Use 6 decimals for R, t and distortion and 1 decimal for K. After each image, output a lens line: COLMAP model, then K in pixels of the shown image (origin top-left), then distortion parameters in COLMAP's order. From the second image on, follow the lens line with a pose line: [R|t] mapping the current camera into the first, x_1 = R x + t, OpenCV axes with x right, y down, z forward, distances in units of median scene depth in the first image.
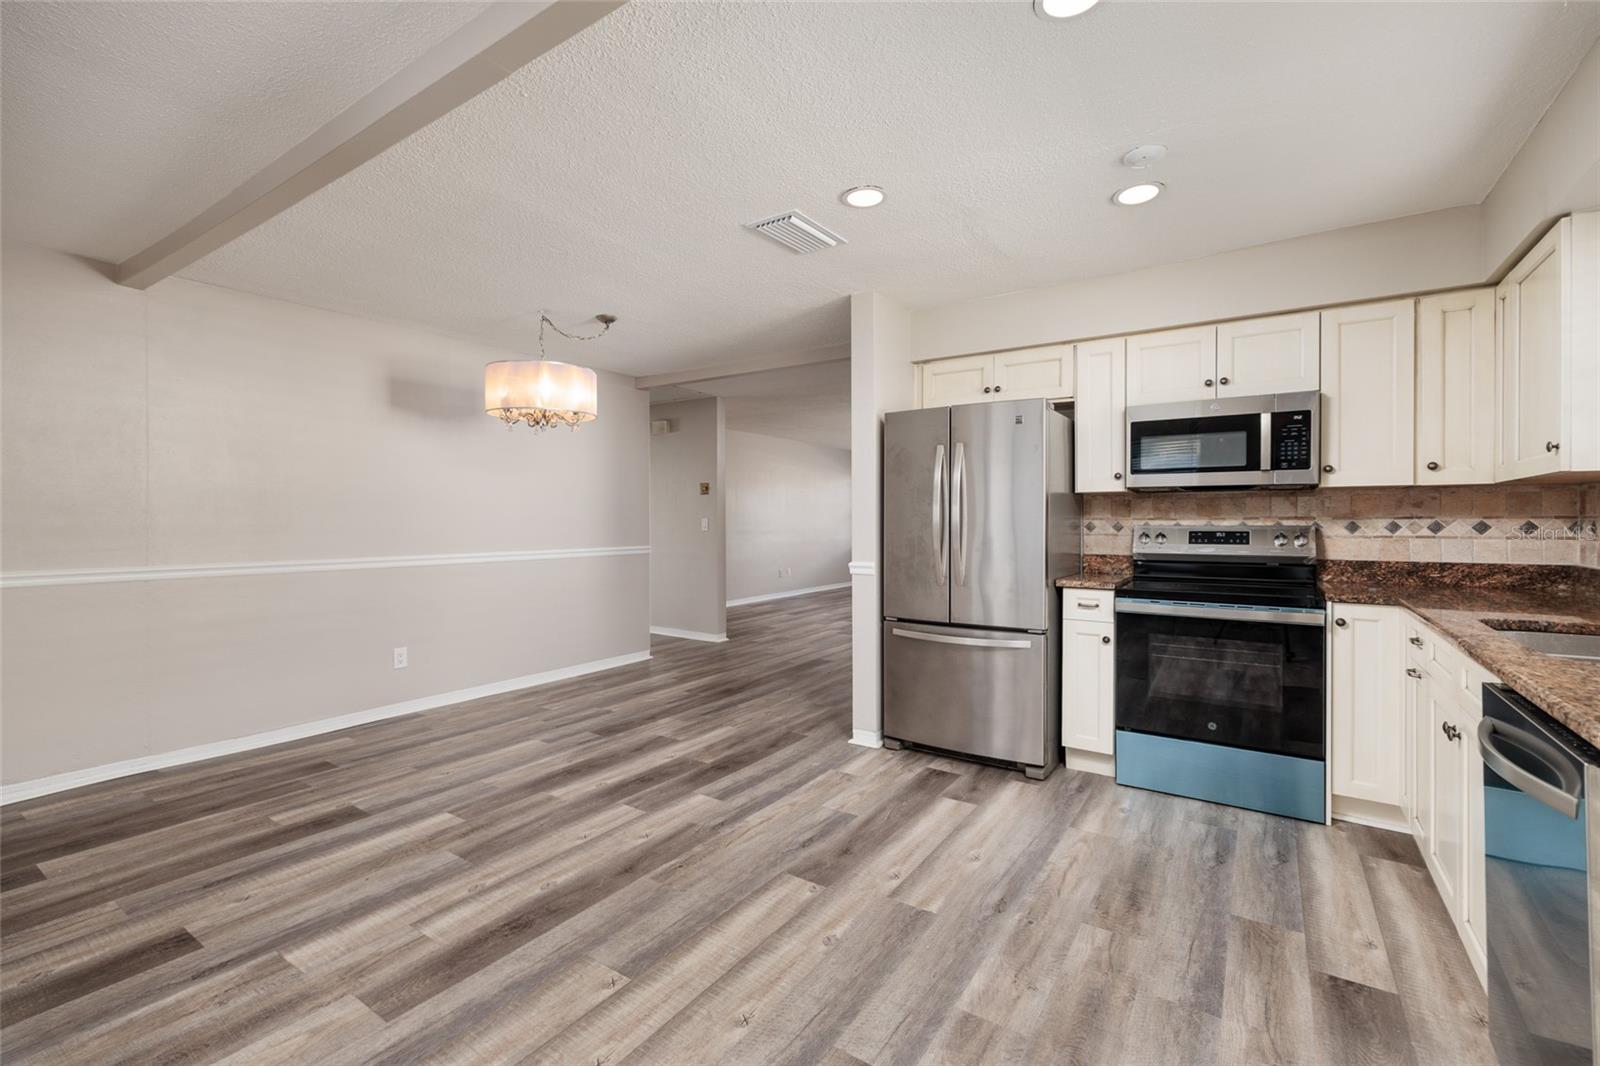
lens RADIAL K [[681.5, 0, 790.9], [0, 681.5, 524.6], [0, 0, 1]] dist [0.007228, -0.001358]
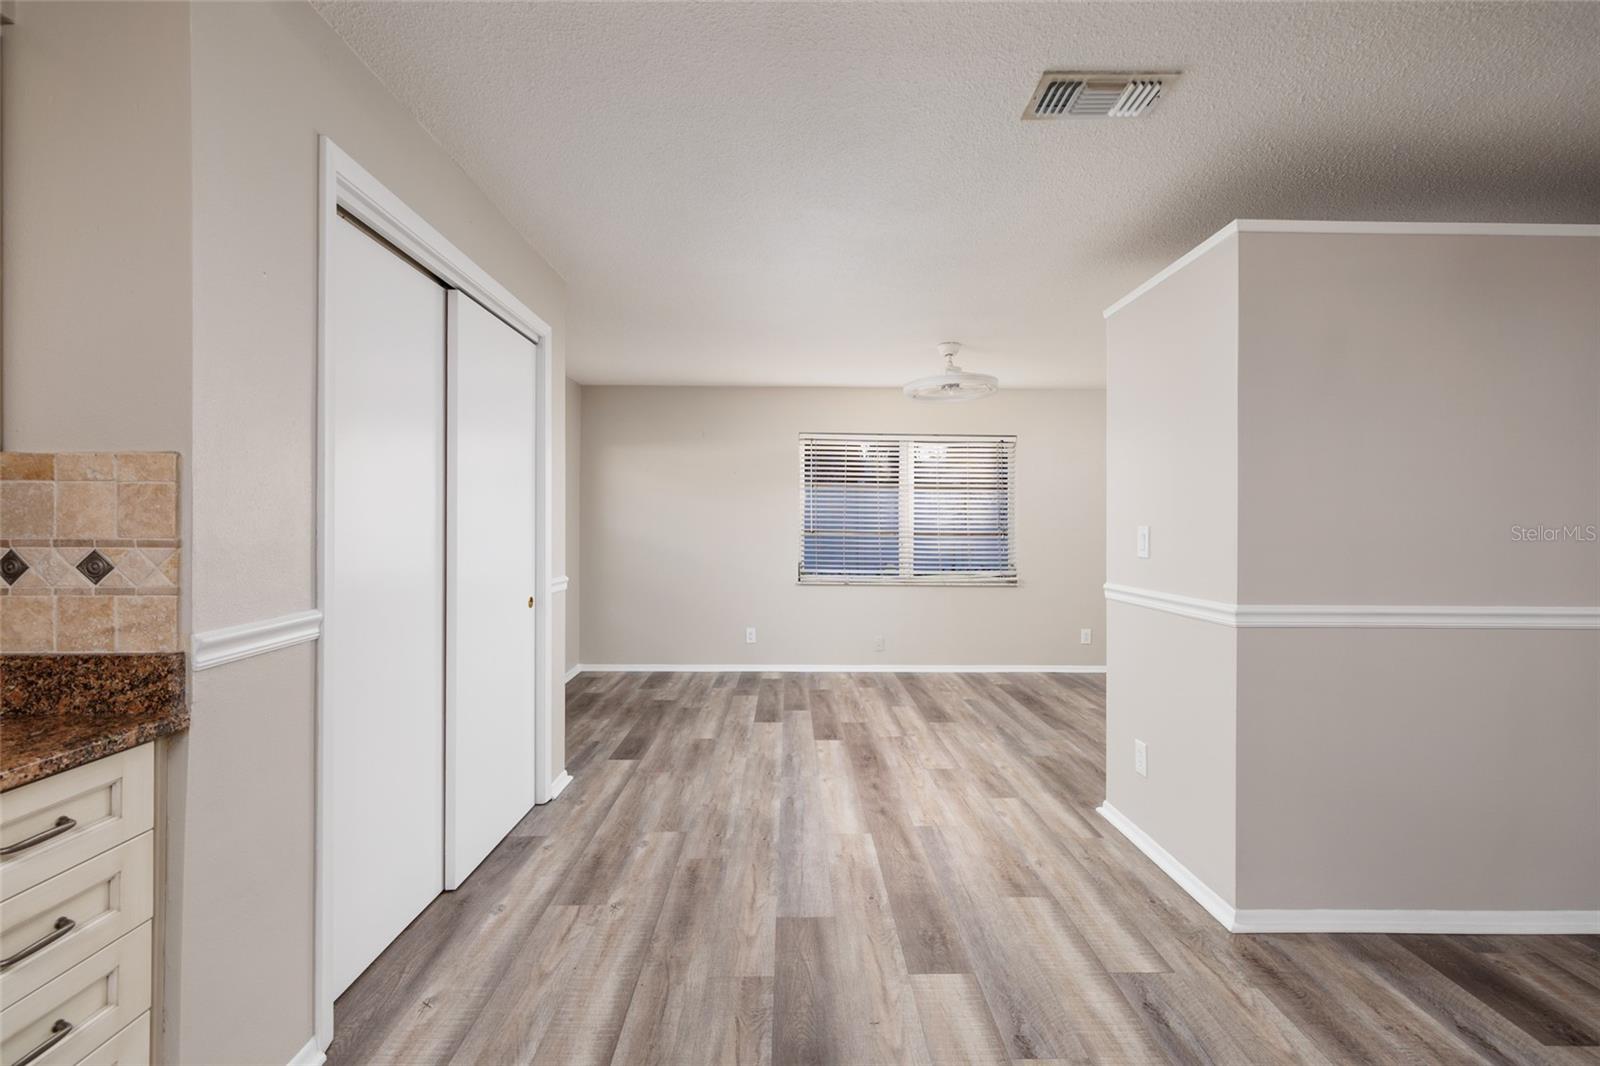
lens RADIAL K [[681.5, 0, 792.7], [0, 681.5, 525.9], [0, 0, 1]] dist [0.007228, -0.001358]
pose [[-0.816700, 0.001487, -0.577061, 0.244238], [-0.004799, 0.999945, 0.009369, -0.014136], [0.577043, 0.010421, -0.816647, 0.734729]]
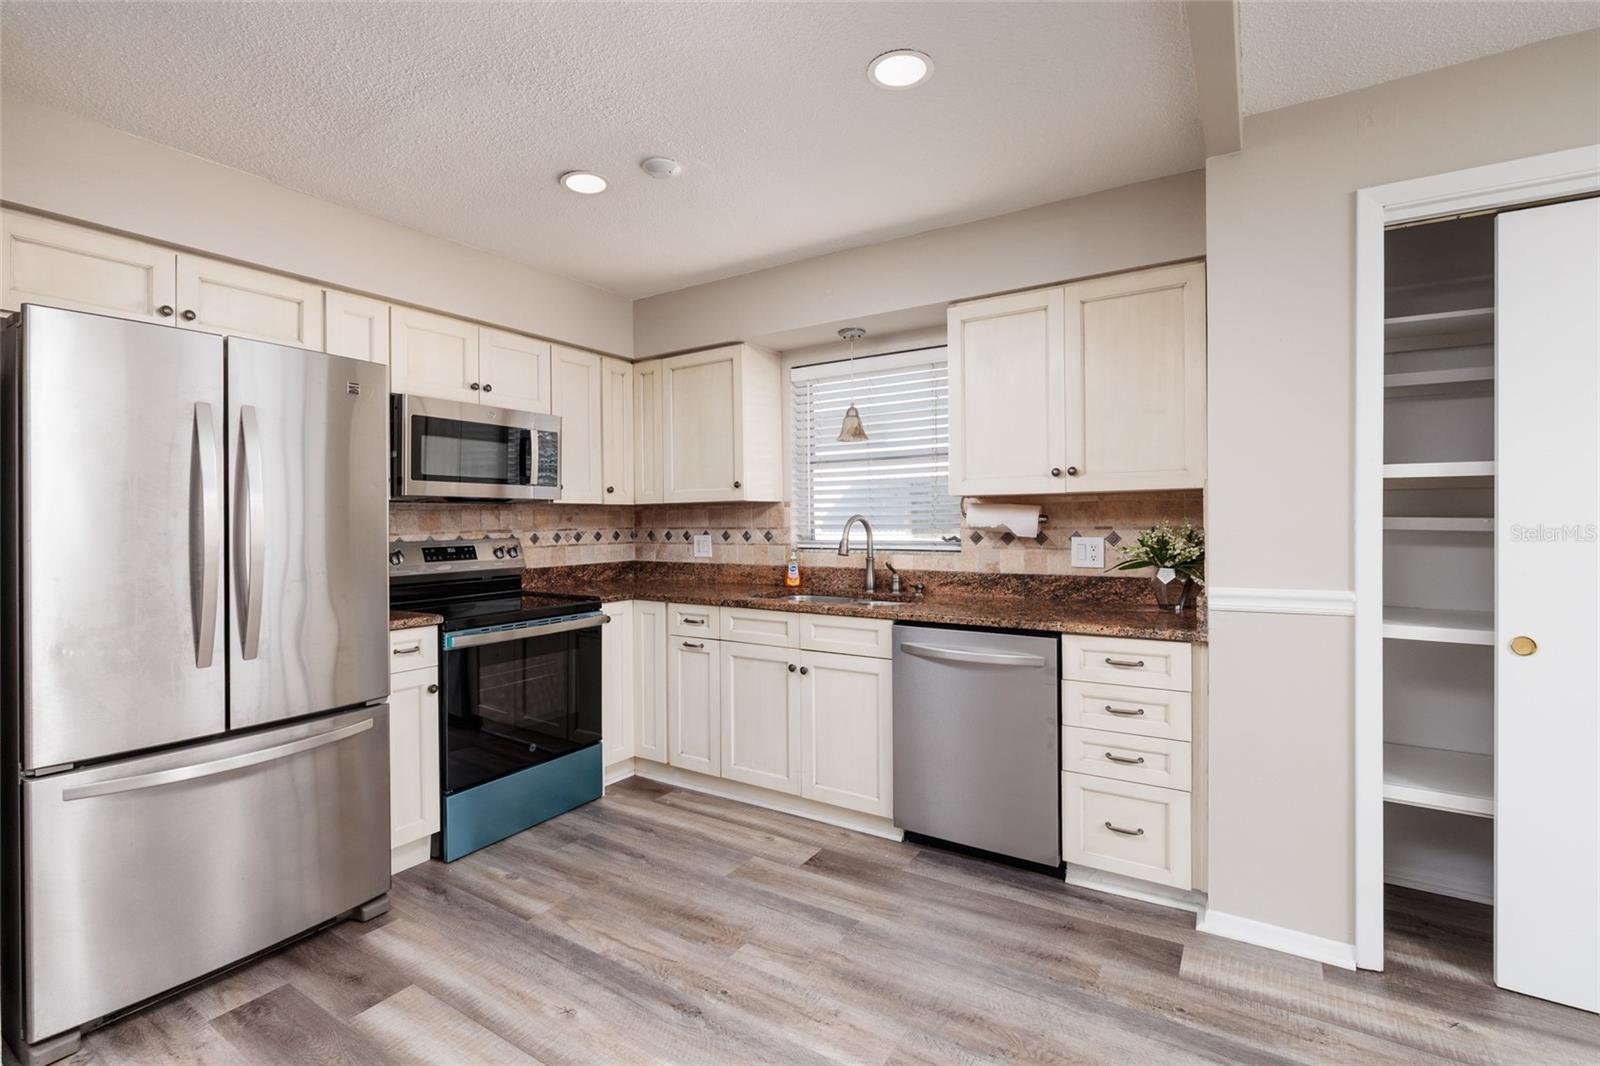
lens RADIAL K [[721.8, 0, 796.9], [0, 721.8, 523.4], [0, 0, 1]] dist [-0.009796, 0.000074]
pose [[-0.026013, -0.002927, 0.999657, -0.393898], [0.018436, 0.999824, 0.003408, -0.017739], [-0.999492, 0.018518, -0.025954, 0.625050]]
